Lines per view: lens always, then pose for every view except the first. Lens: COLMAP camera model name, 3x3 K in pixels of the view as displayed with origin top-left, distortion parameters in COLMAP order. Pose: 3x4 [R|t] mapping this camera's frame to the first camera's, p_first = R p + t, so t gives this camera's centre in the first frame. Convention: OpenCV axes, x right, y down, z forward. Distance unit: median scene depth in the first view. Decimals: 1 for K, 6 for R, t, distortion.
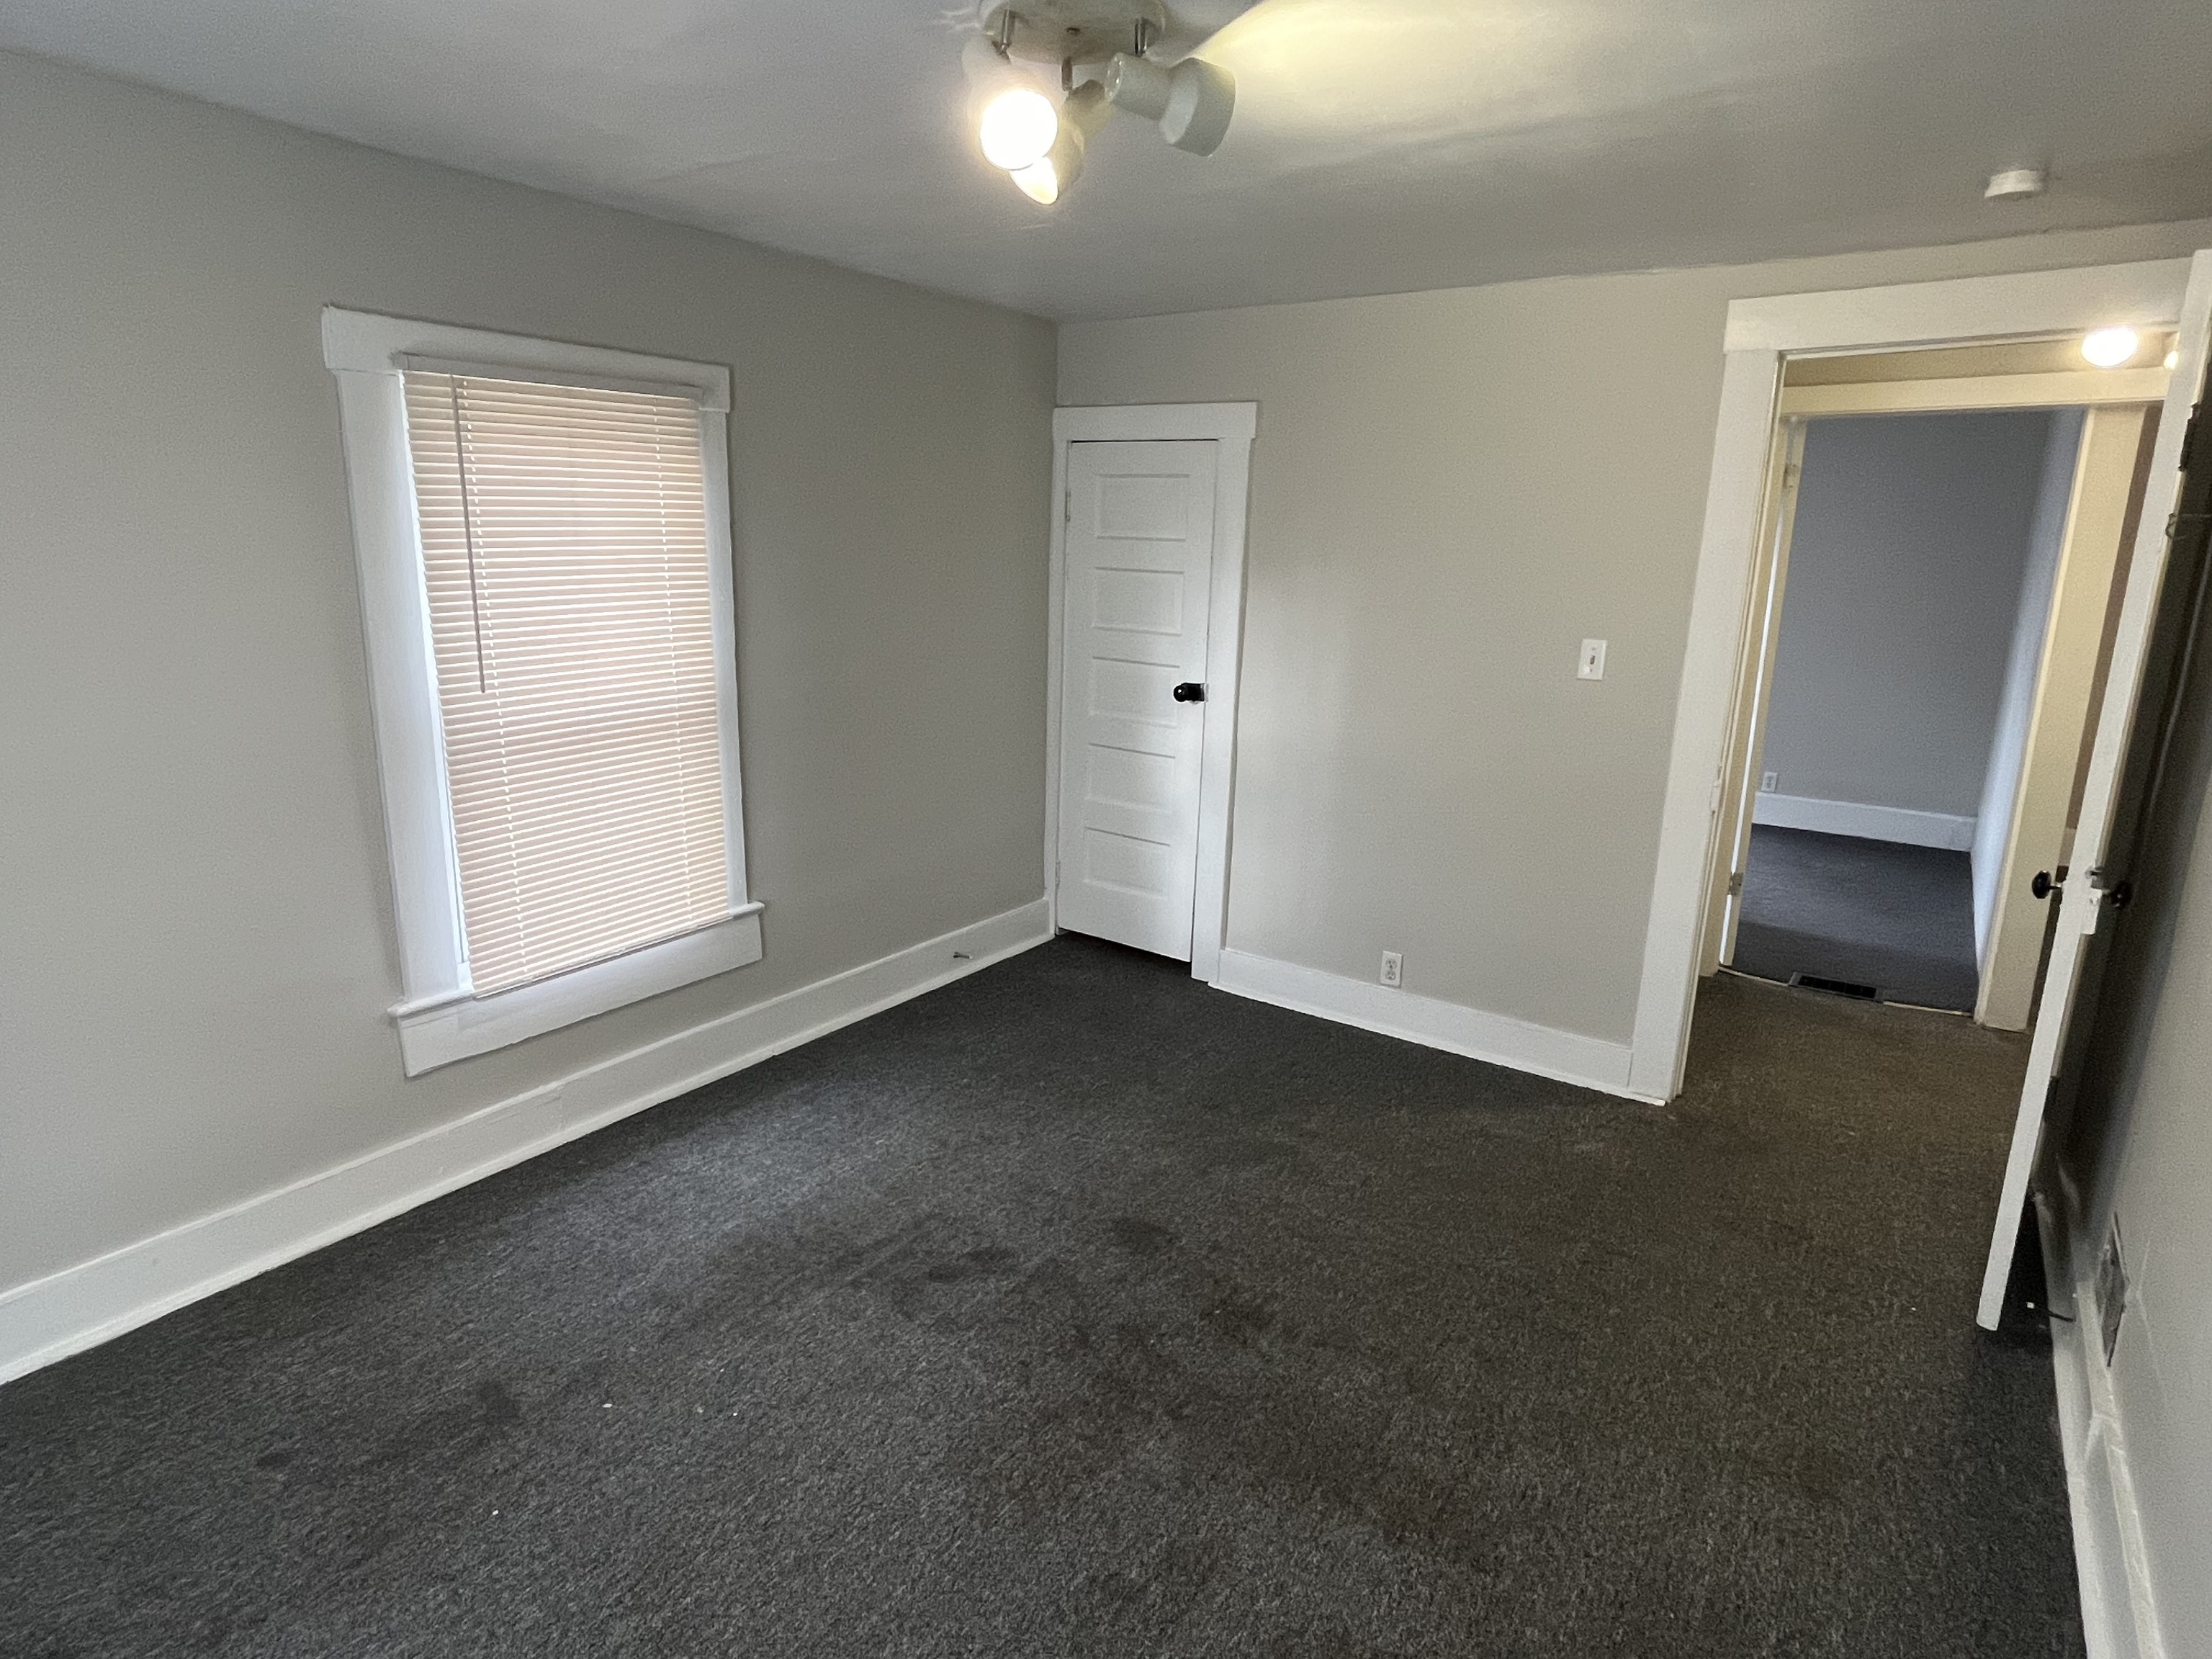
lens RADIAL K [[1197.5, 0, 1097.4], [0, 1197.5, 827.2], [0, 0, 1]] dist [0.002382, 0.000717]
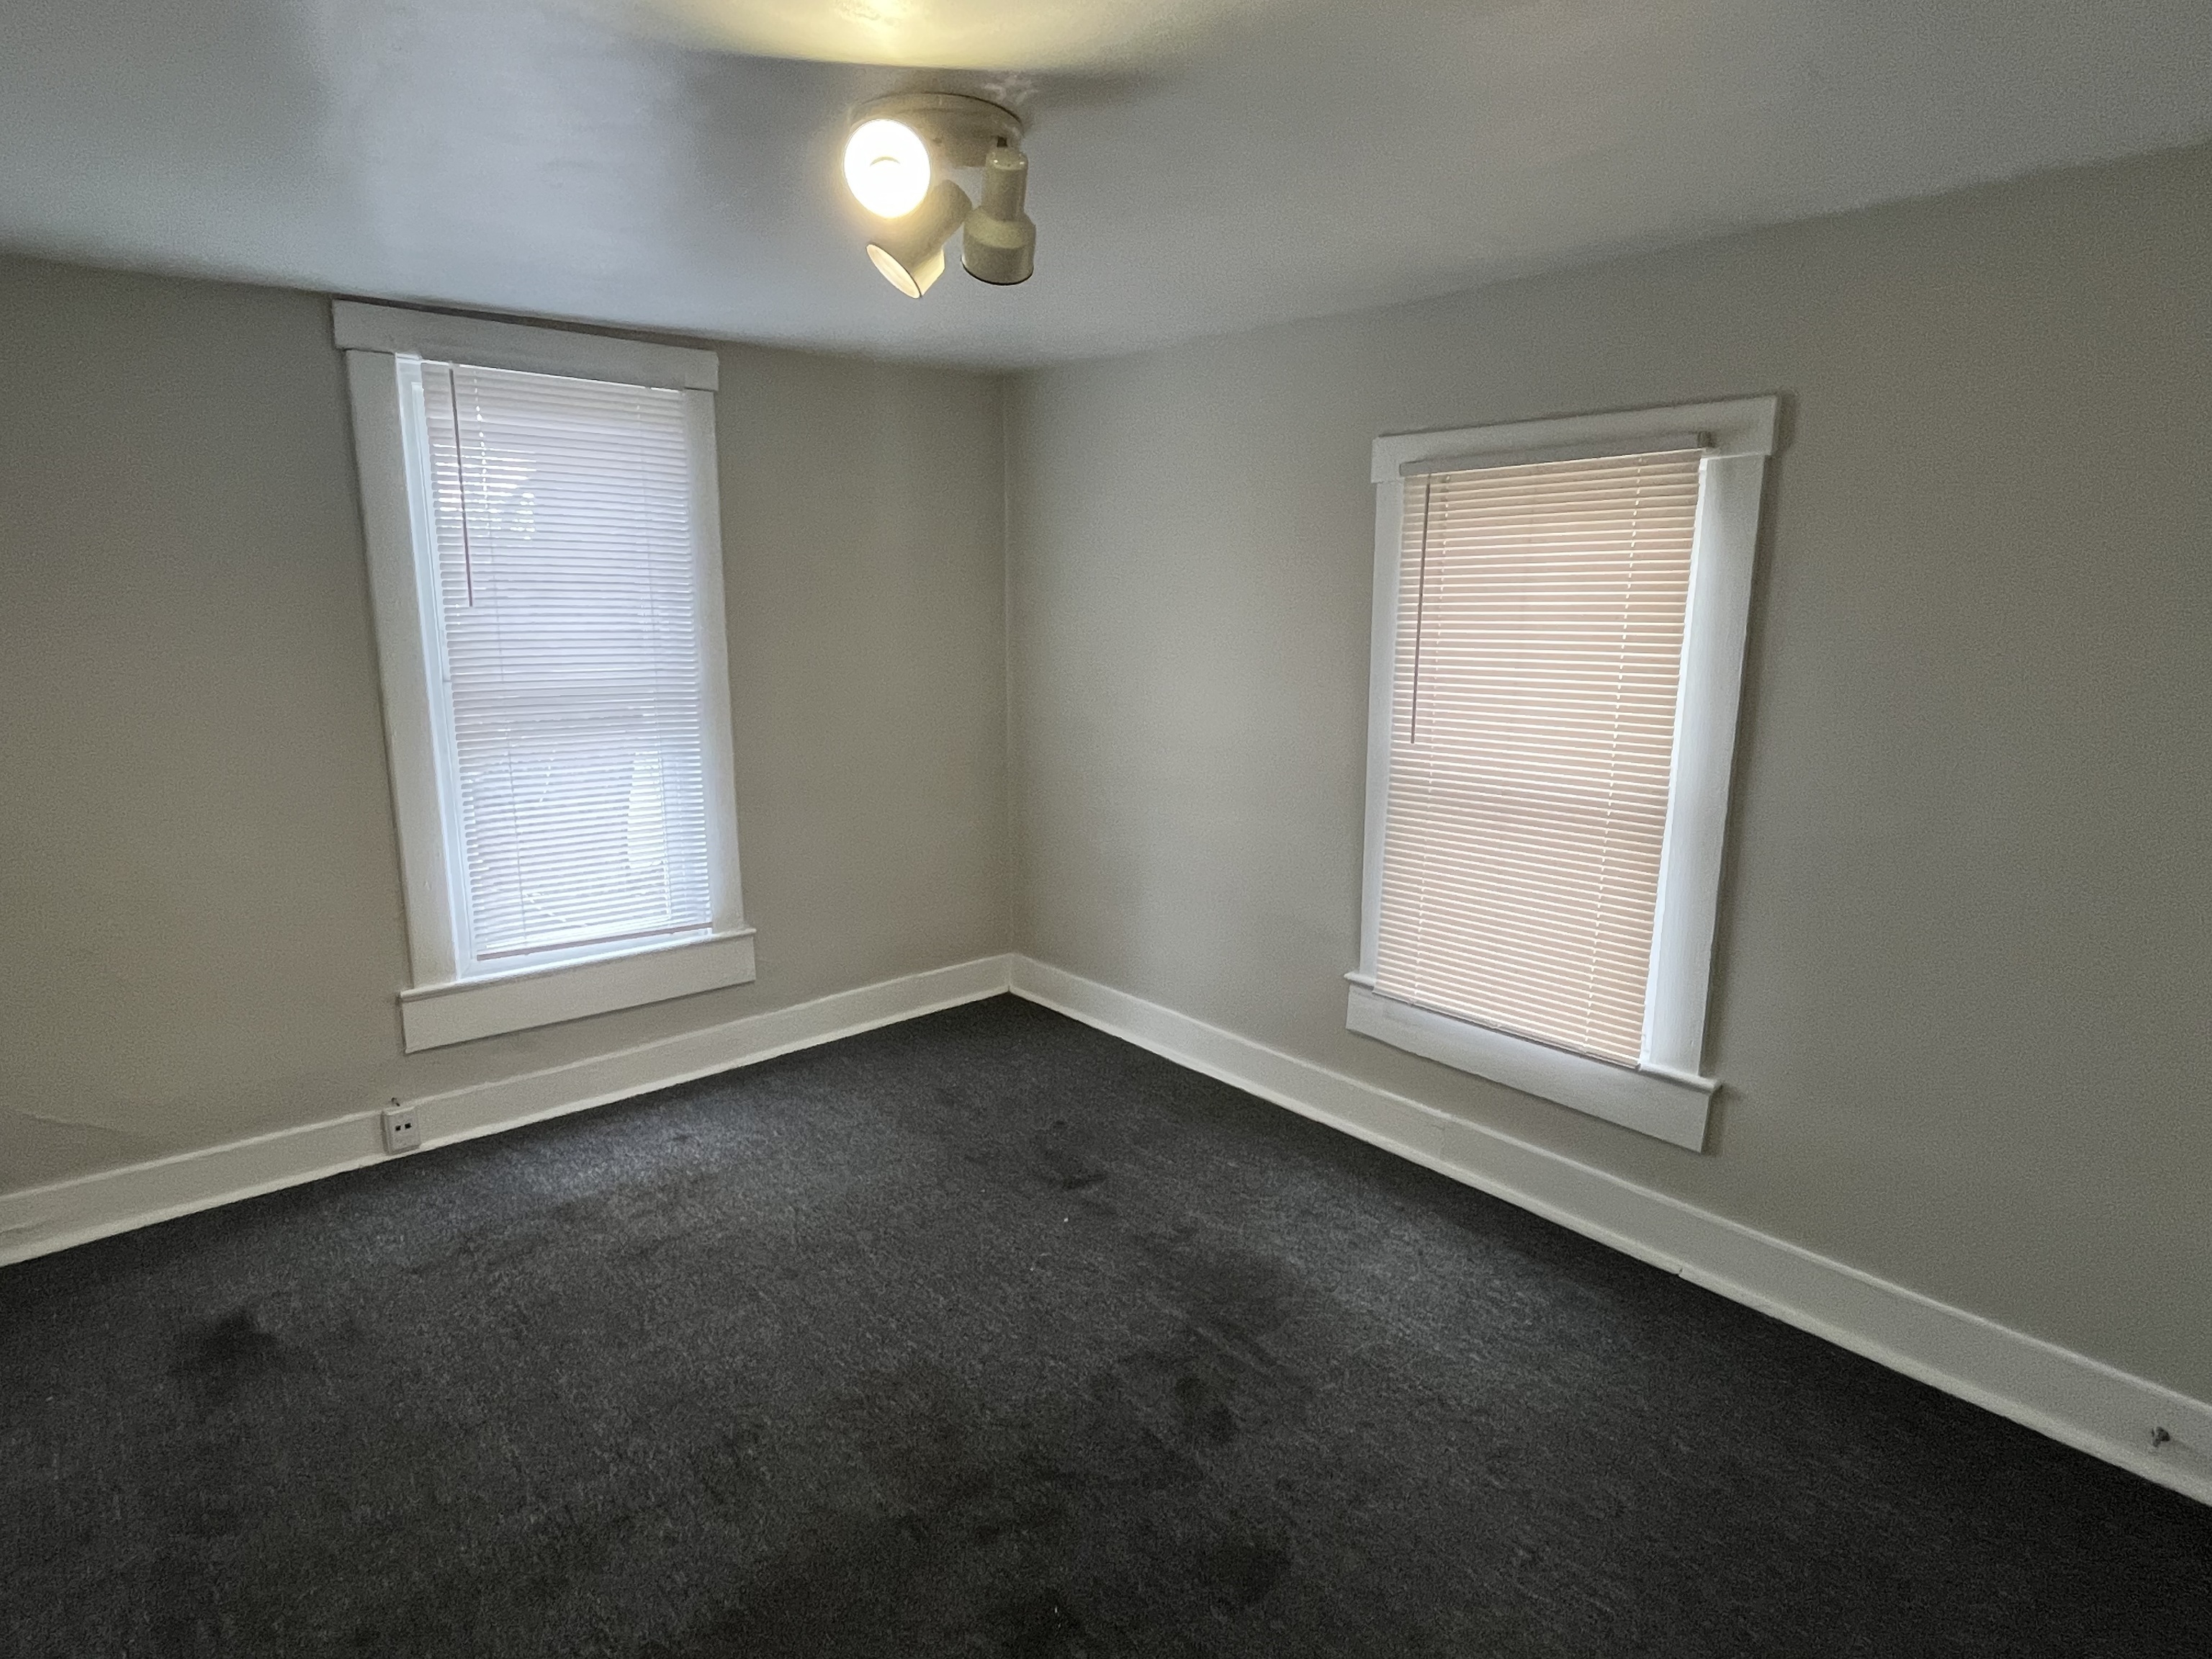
lens RADIAL K [[1197.5, 0, 1097.4], [0, 1197.5, 827.2], [0, 0, 1]] dist [0.002382, 0.000717]
pose [[-0.247182, 0.175597, -0.952925, 0.678518], [-0.233429, 0.943688, 0.234444, -0.234304], [0.940432, 0.280391, -0.192274, 0.950478]]
